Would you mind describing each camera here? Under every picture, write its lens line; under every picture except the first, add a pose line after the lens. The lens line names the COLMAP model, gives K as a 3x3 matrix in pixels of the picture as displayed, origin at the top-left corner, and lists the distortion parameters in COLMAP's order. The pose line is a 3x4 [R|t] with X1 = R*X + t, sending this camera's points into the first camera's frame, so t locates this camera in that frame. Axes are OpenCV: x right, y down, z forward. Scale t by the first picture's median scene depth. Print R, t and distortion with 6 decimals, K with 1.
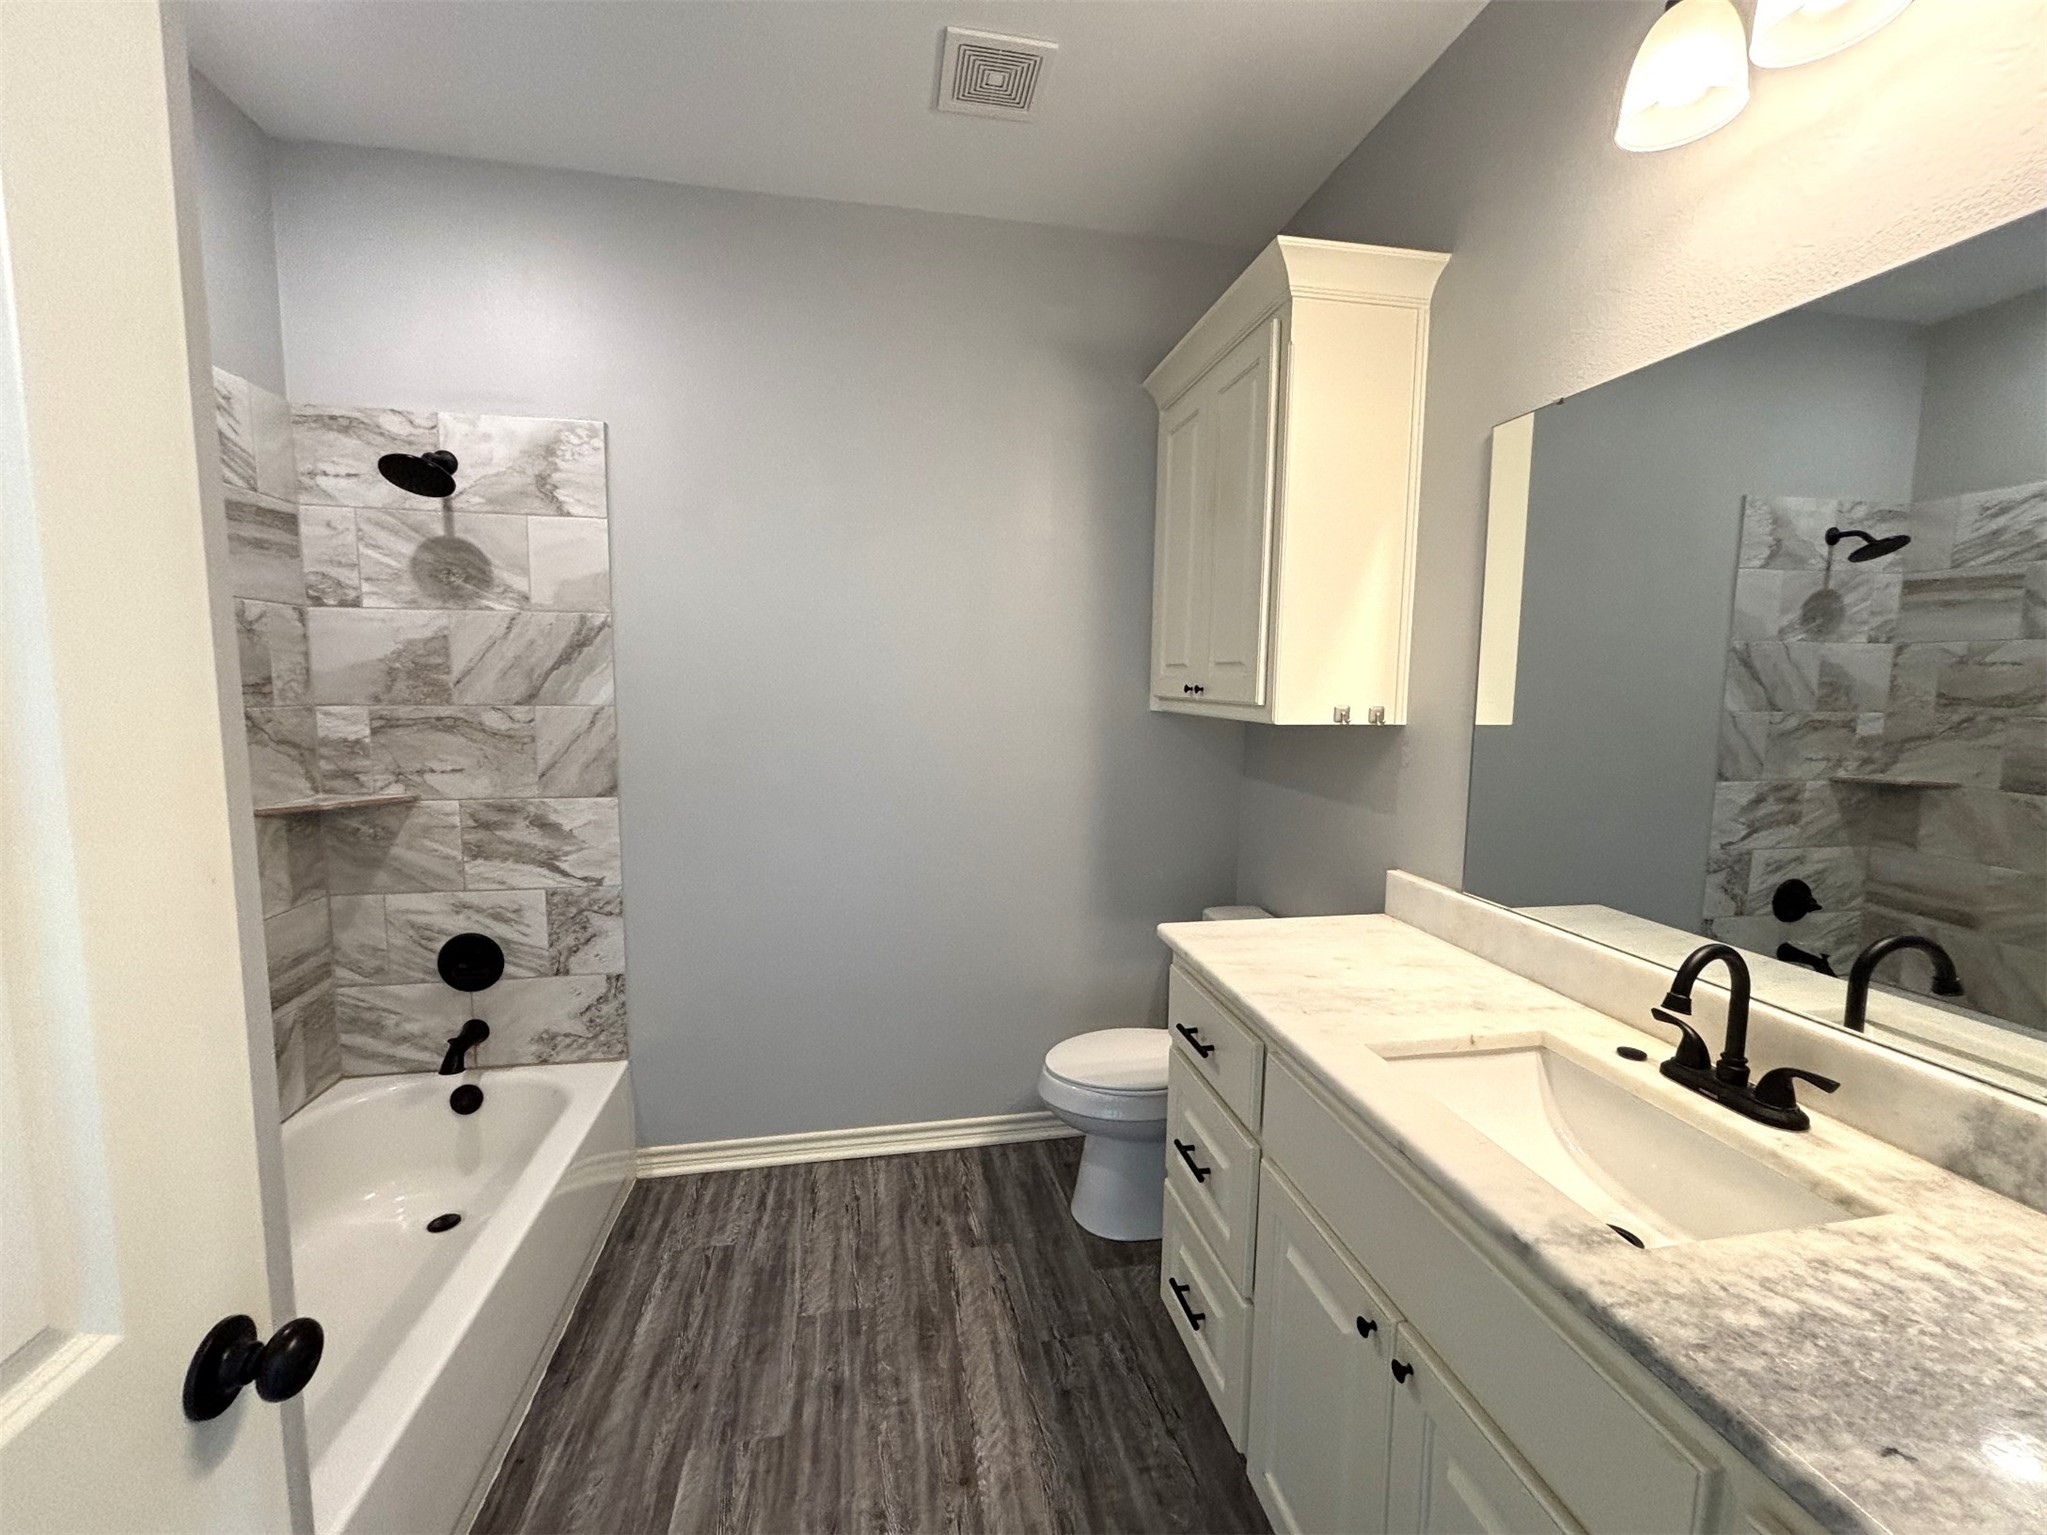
lens RADIAL K [[827.4, 0, 1022.7], [0, 827.4, 765.1], [0, 0, 1]] dist [0.002633, -0.000996]
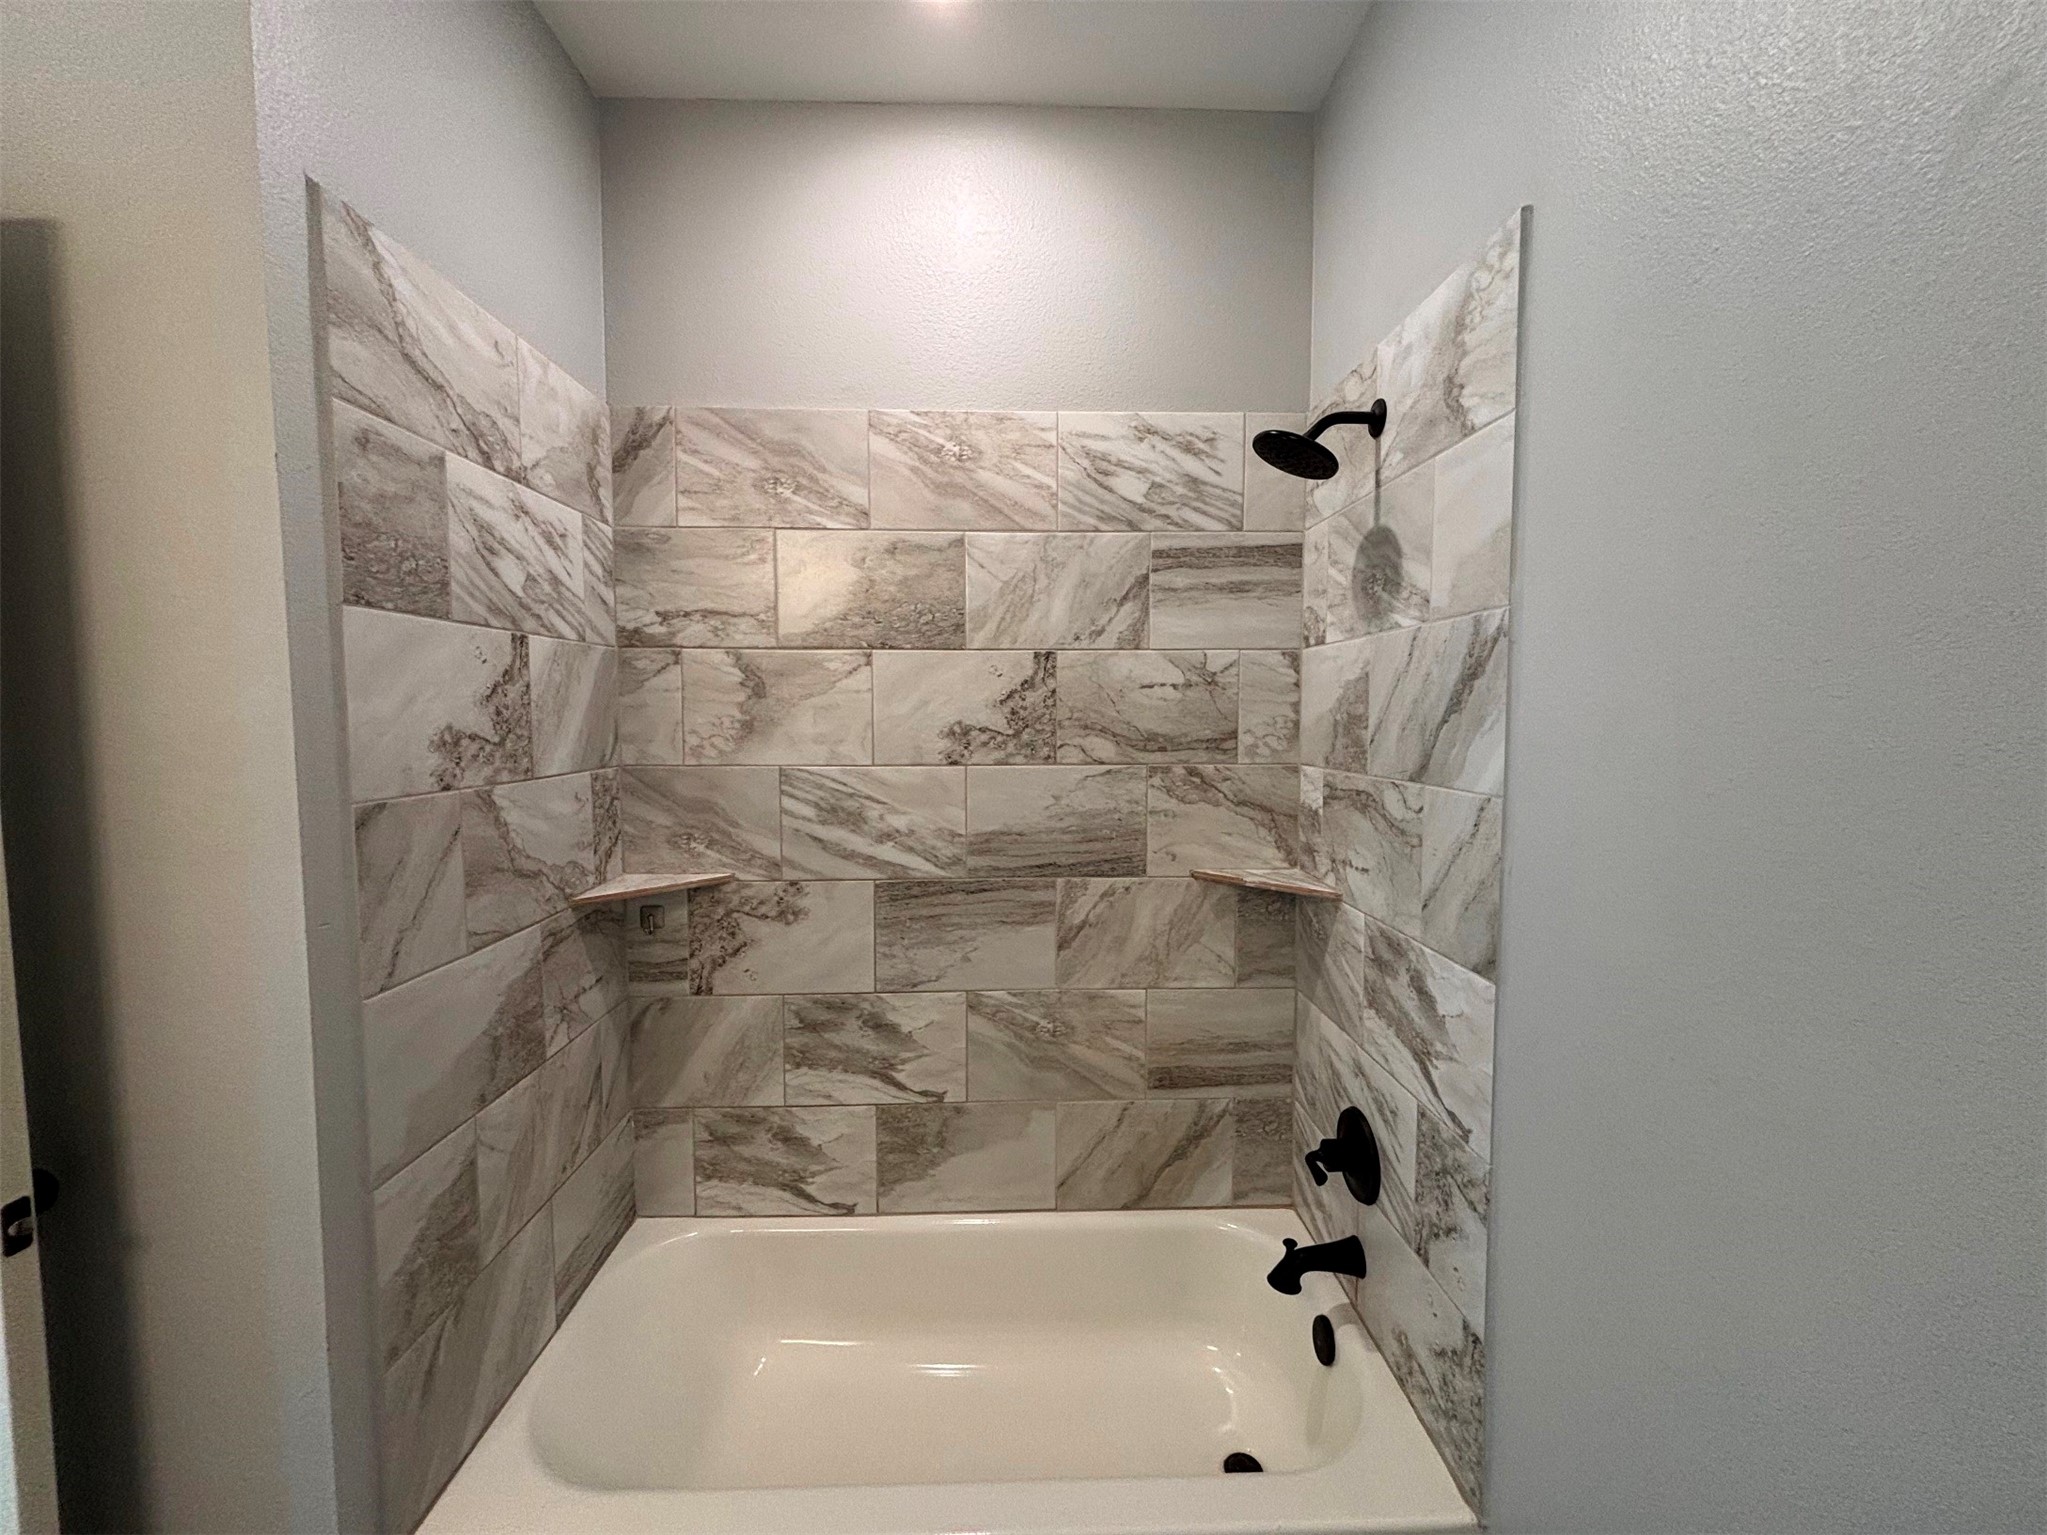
lens RADIAL K [[827.4, 0, 1024.2], [0, 827.4, 761.6], [0, 0, 1]] dist [0.002633, -0.000996]
pose [[-0.154363, 0.048940, -0.986801, 0.026129], [-0.102338, 0.992608, 0.065237, -0.099606], [0.982700, 0.111058, -0.148214, 0.831302]]
